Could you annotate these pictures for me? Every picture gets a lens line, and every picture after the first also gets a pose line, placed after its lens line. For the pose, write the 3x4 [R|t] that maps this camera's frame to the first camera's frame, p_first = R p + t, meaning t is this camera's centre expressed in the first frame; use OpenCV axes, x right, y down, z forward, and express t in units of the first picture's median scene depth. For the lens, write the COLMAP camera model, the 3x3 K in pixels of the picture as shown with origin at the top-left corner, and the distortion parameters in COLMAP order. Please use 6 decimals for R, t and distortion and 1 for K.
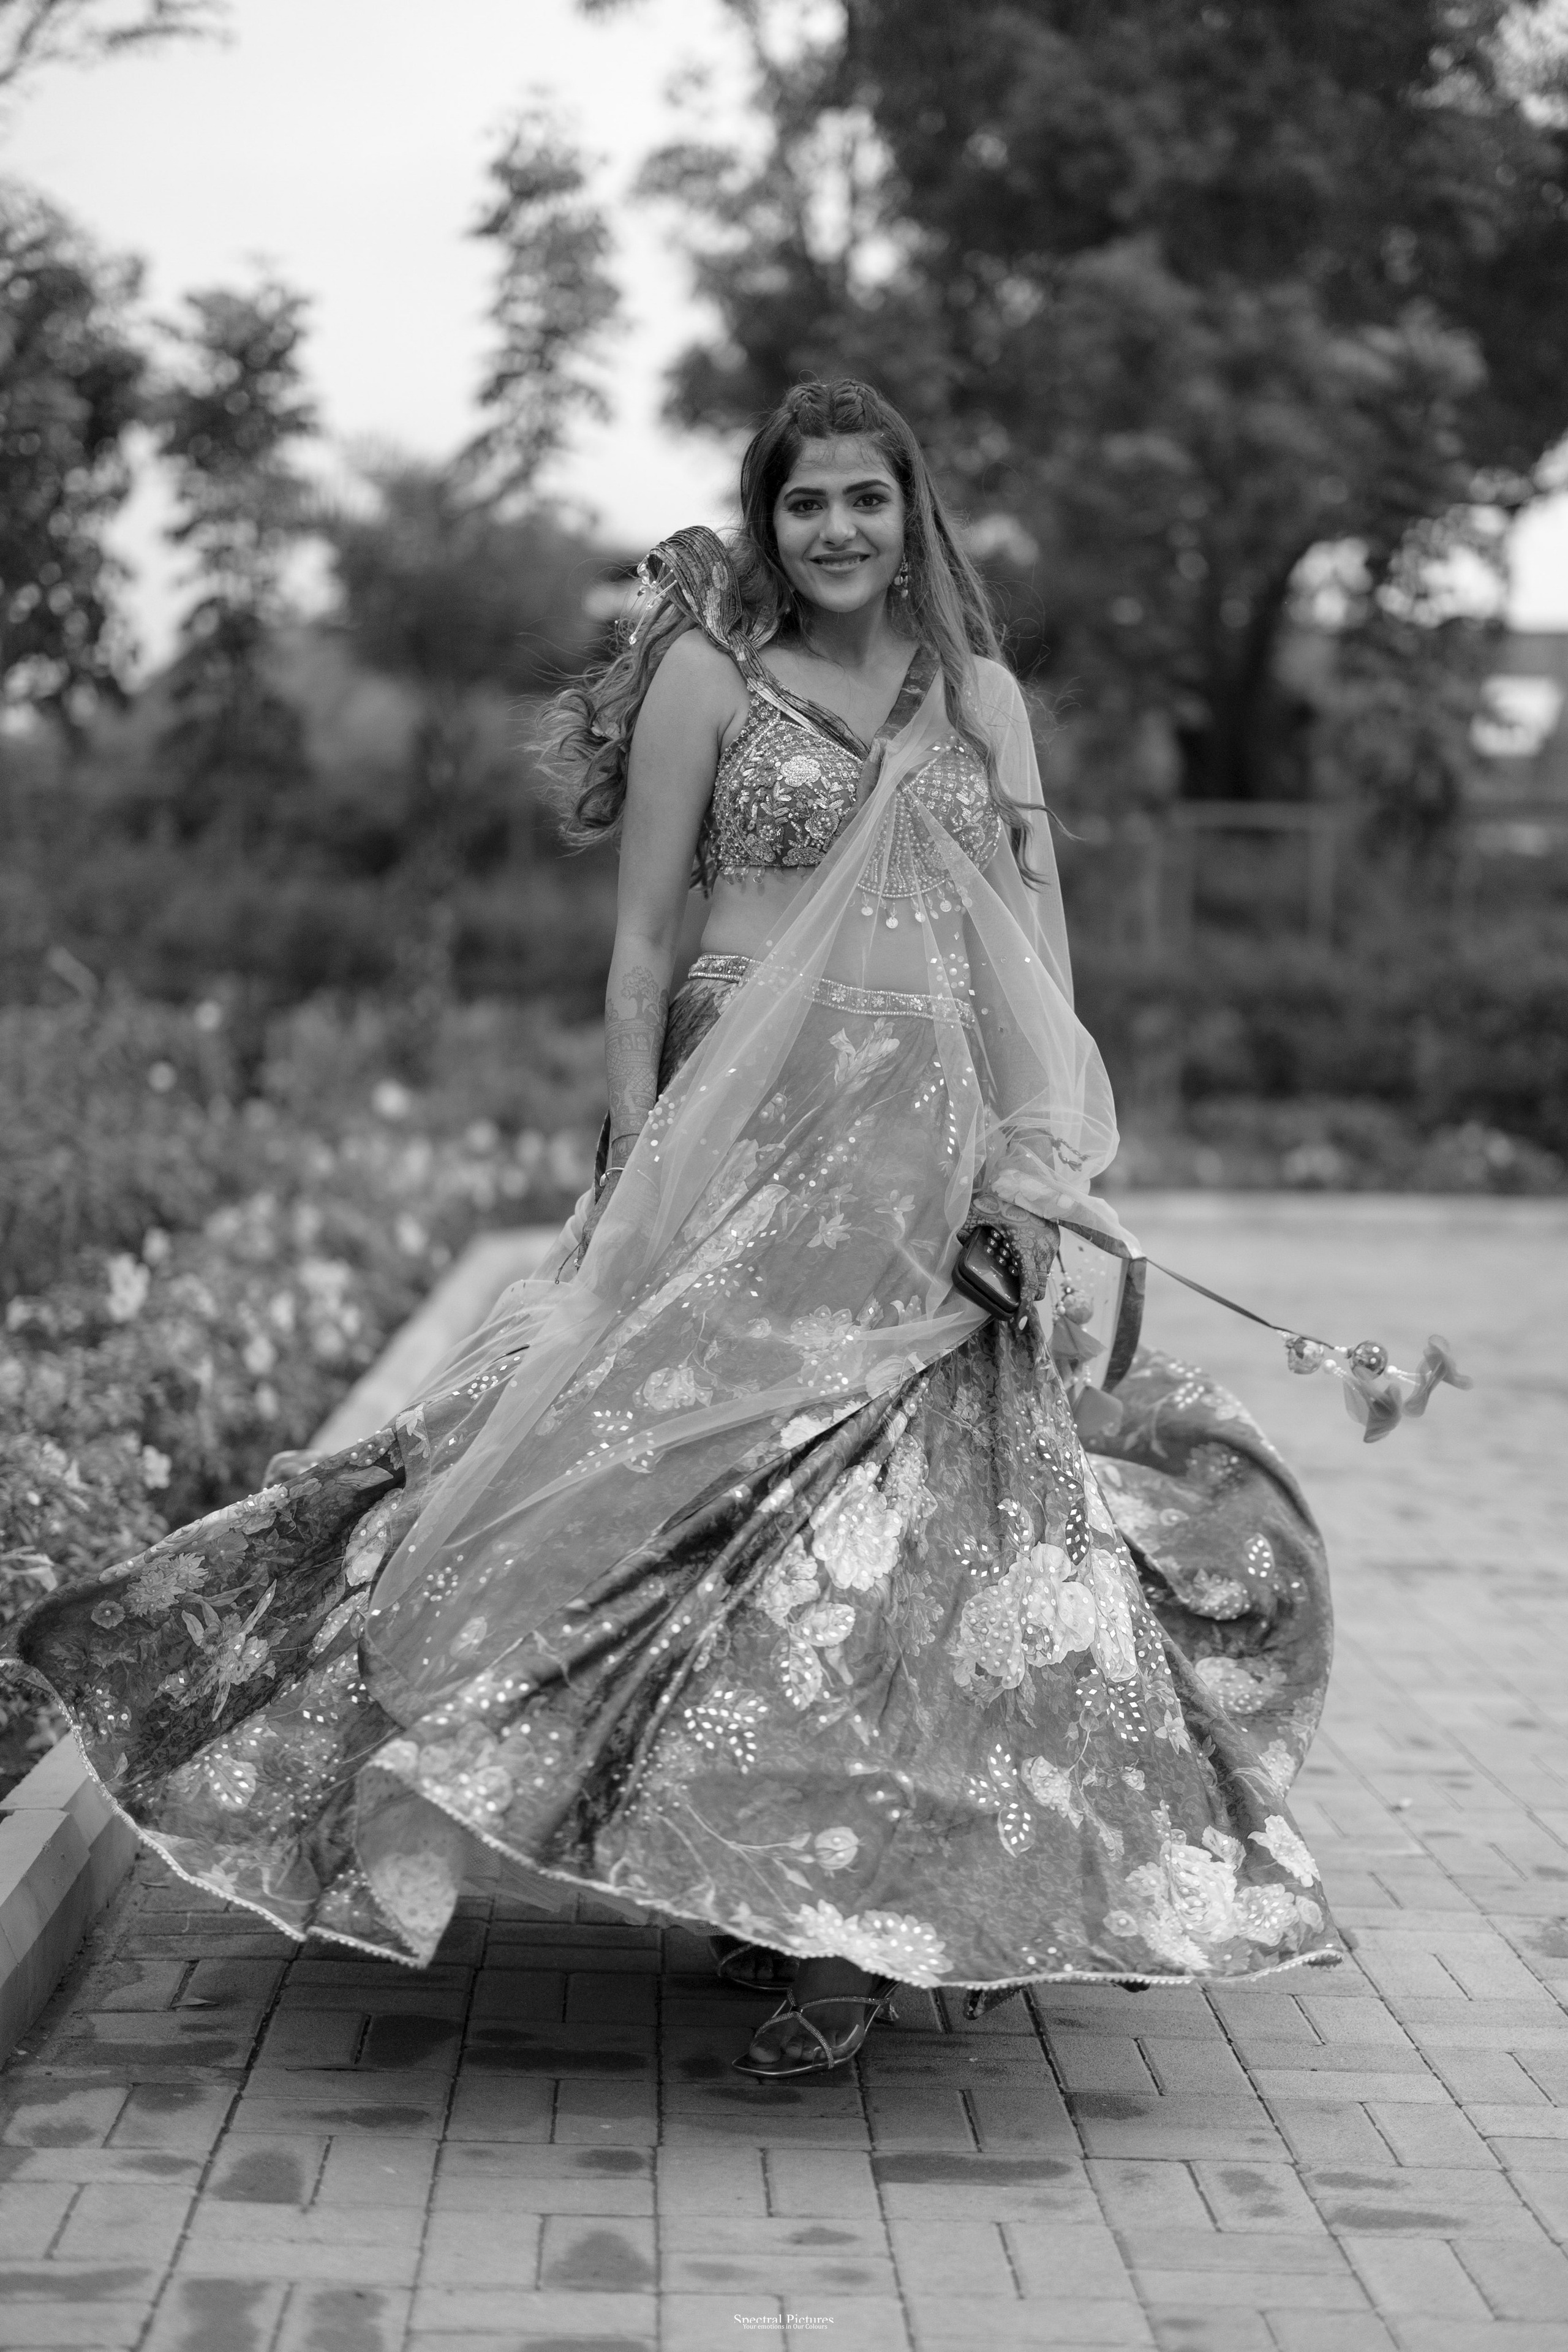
lens RADIAL K [[3403.7, 0, 784.0], [0, 3403.7, 1176.0], [0, 0, 1]] dist [-0.042897, -0.042588]
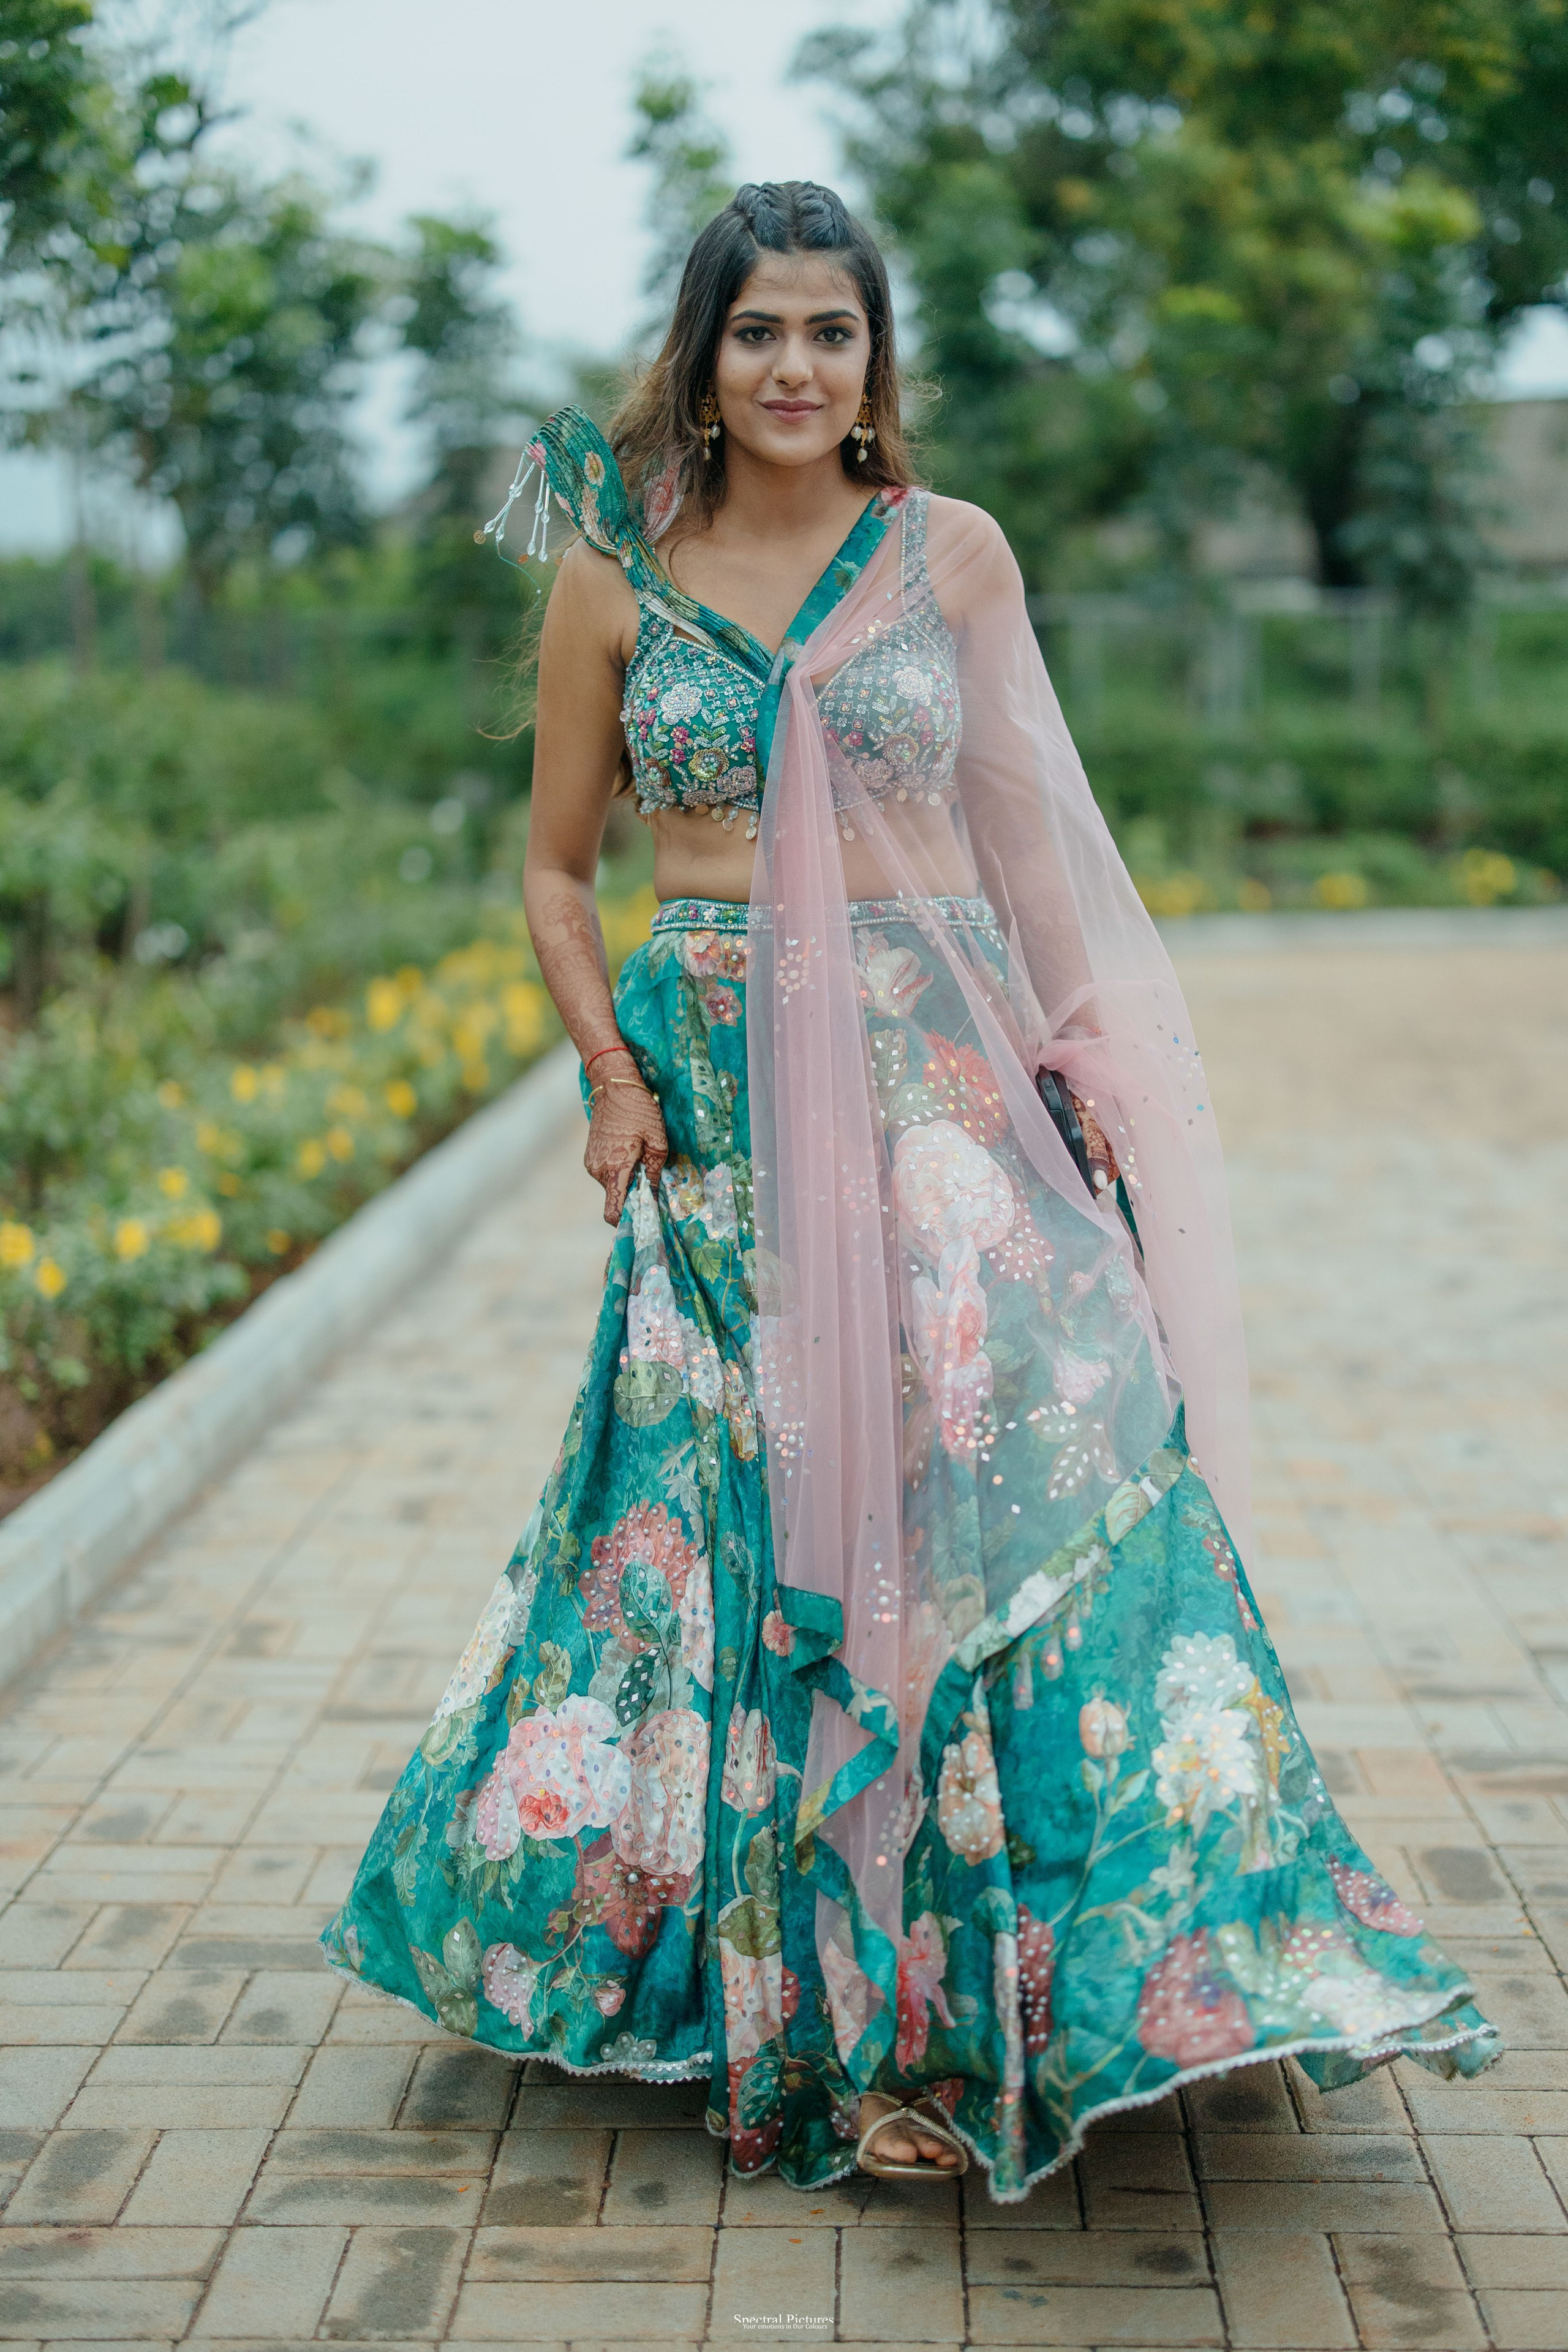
lens RADIAL K [[3071.7, 0, 784.0], [0, 3071.7, 1176.0], [0, 0, 1]] dist [0.031641, 0.030409]
pose [[0.996756, -0.035161, -0.072400, 0.027894], [0.040639, 0.996307, 0.075641, 0.006143], [0.069473, -0.078337, 0.994503, -0.119424]]
